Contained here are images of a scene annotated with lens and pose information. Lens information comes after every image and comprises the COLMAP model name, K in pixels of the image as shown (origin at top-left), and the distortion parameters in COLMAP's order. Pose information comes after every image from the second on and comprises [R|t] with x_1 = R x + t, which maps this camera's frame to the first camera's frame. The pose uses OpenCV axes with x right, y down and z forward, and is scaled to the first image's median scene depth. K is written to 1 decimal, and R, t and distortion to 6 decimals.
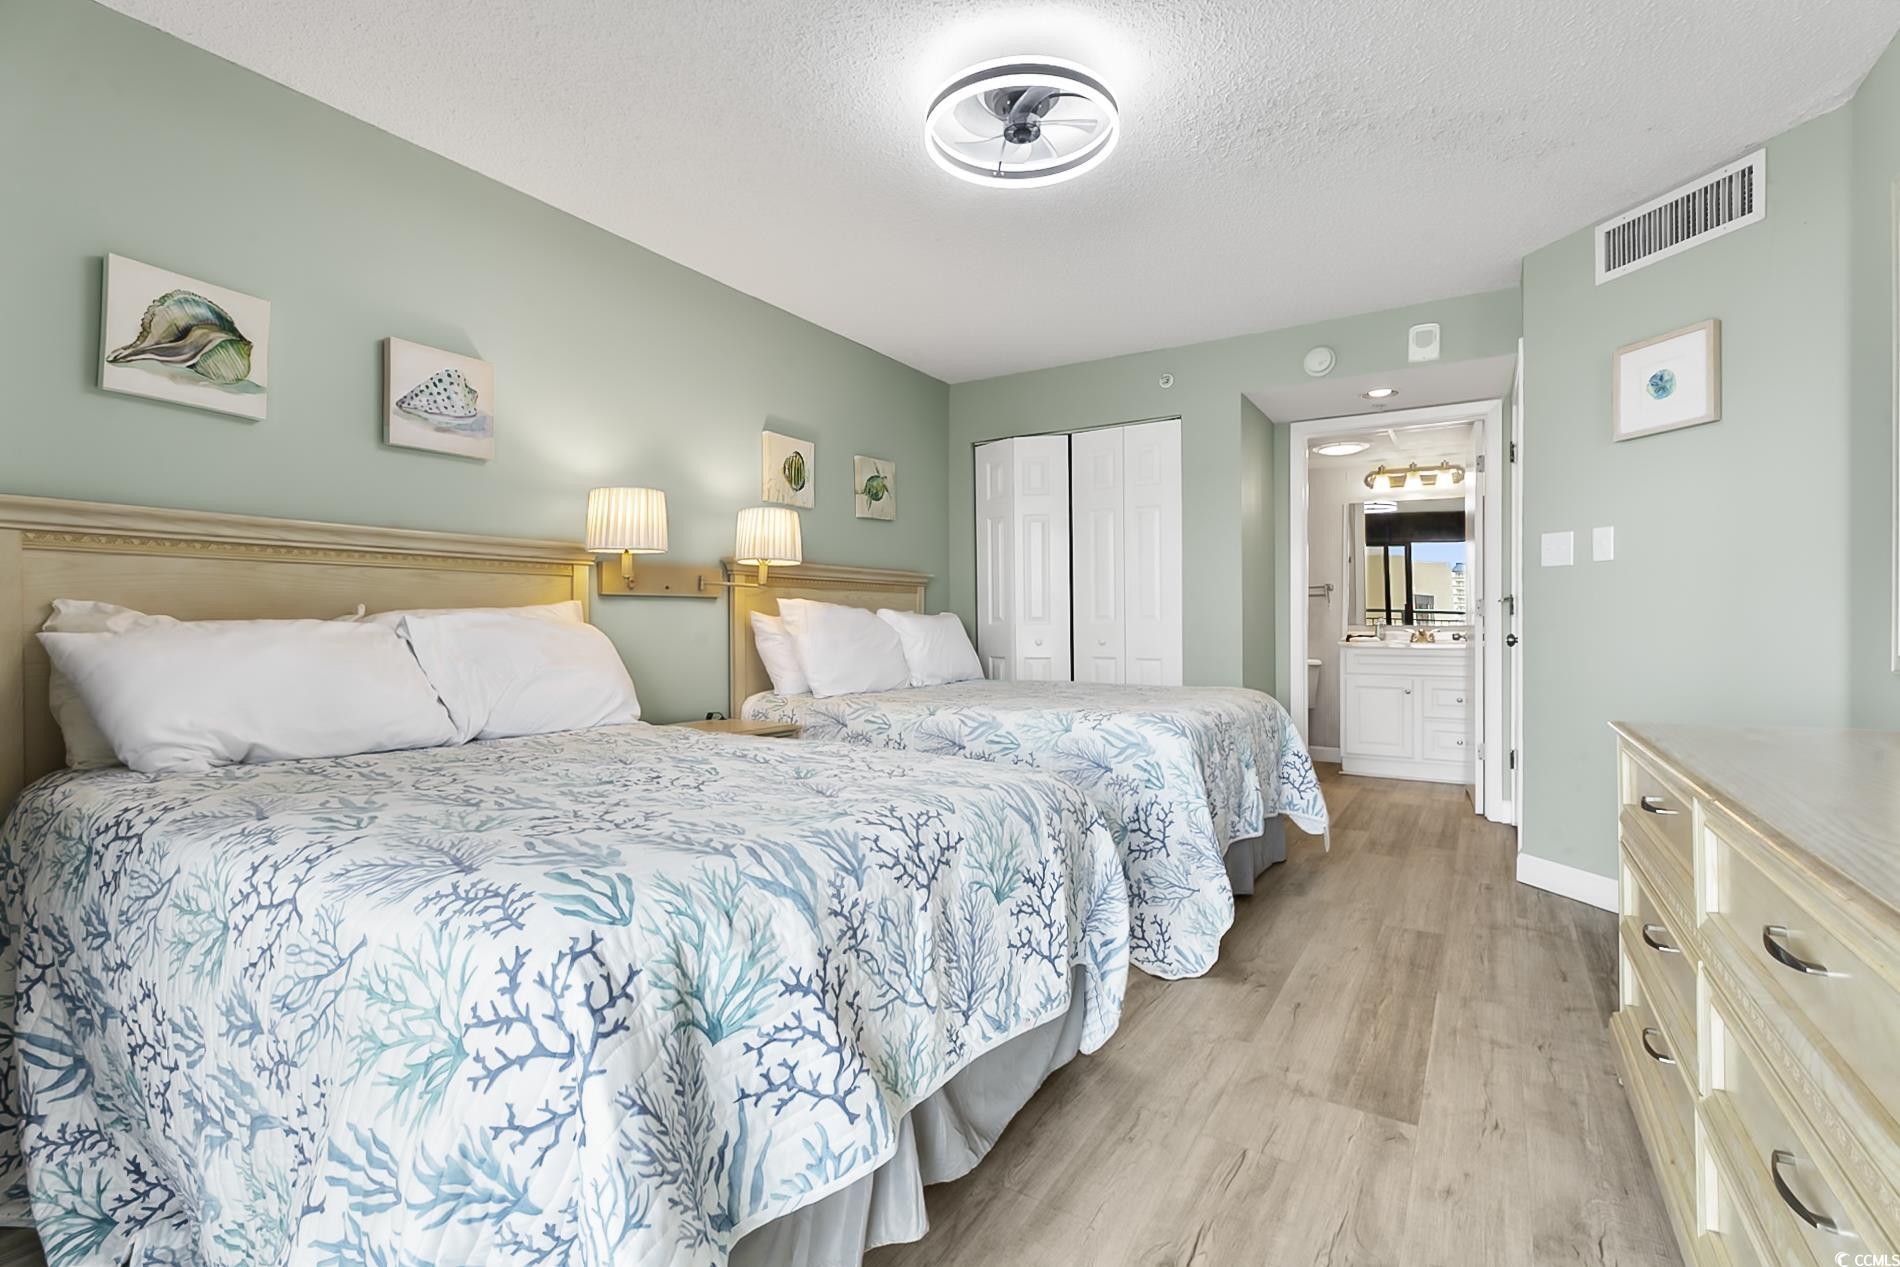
lens RADIAL K [[862.1, 0, 949.2], [0, 862.1, 624.3], [0, 0, 1]] dist [0.012672, 0.000001]
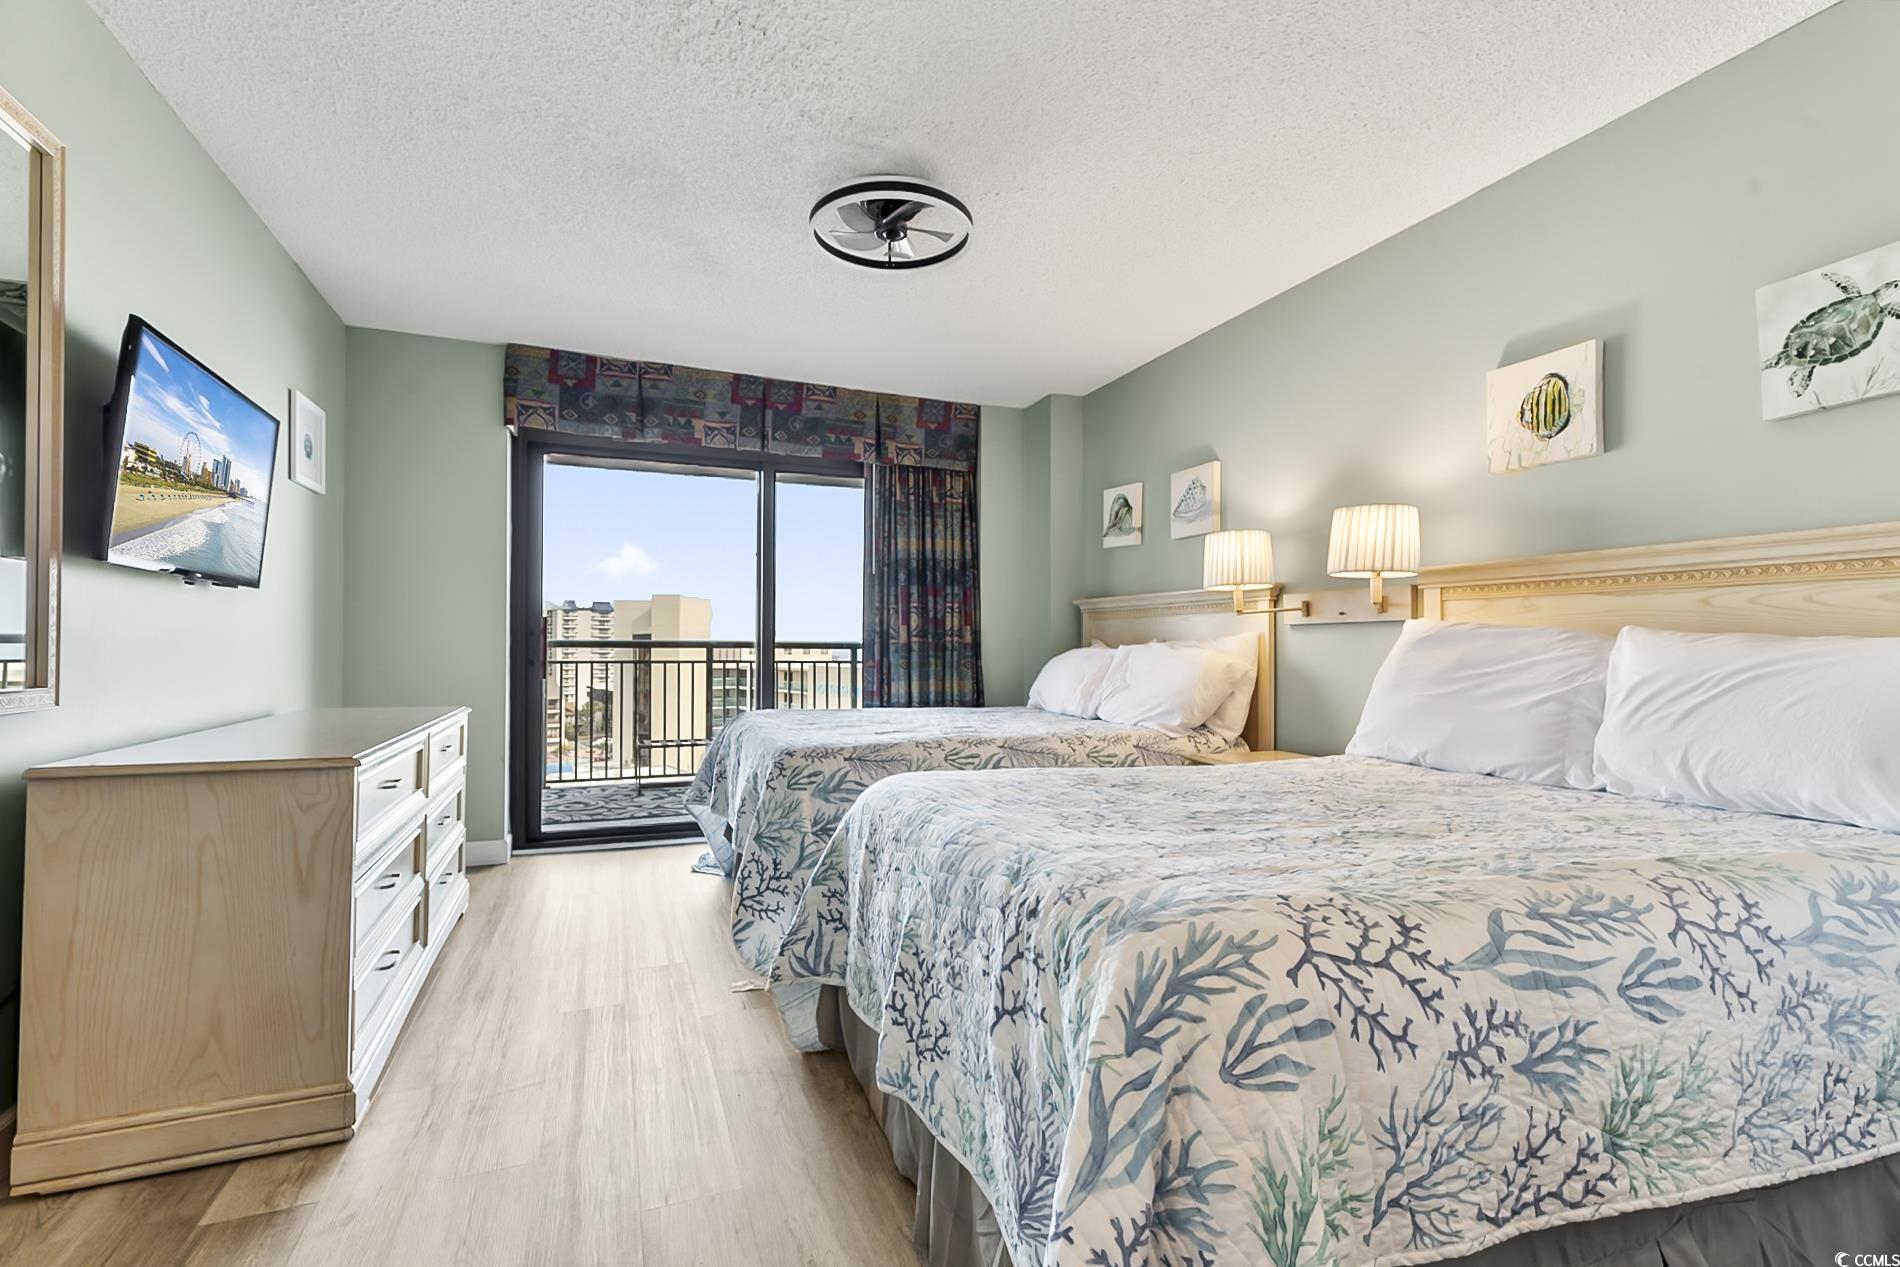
lens RADIAL K [[862.1, 0, 949.2], [0, 862.1, 624.3], [0, 0, 1]] dist [0.012672, 0.000001]
pose [[-0.597658, -0.008807, -0.801703, 0.674574], [0.007525, 0.999834, -0.016593, -0.017052], [0.801716, -0.015950, -0.597493, 1.202577]]
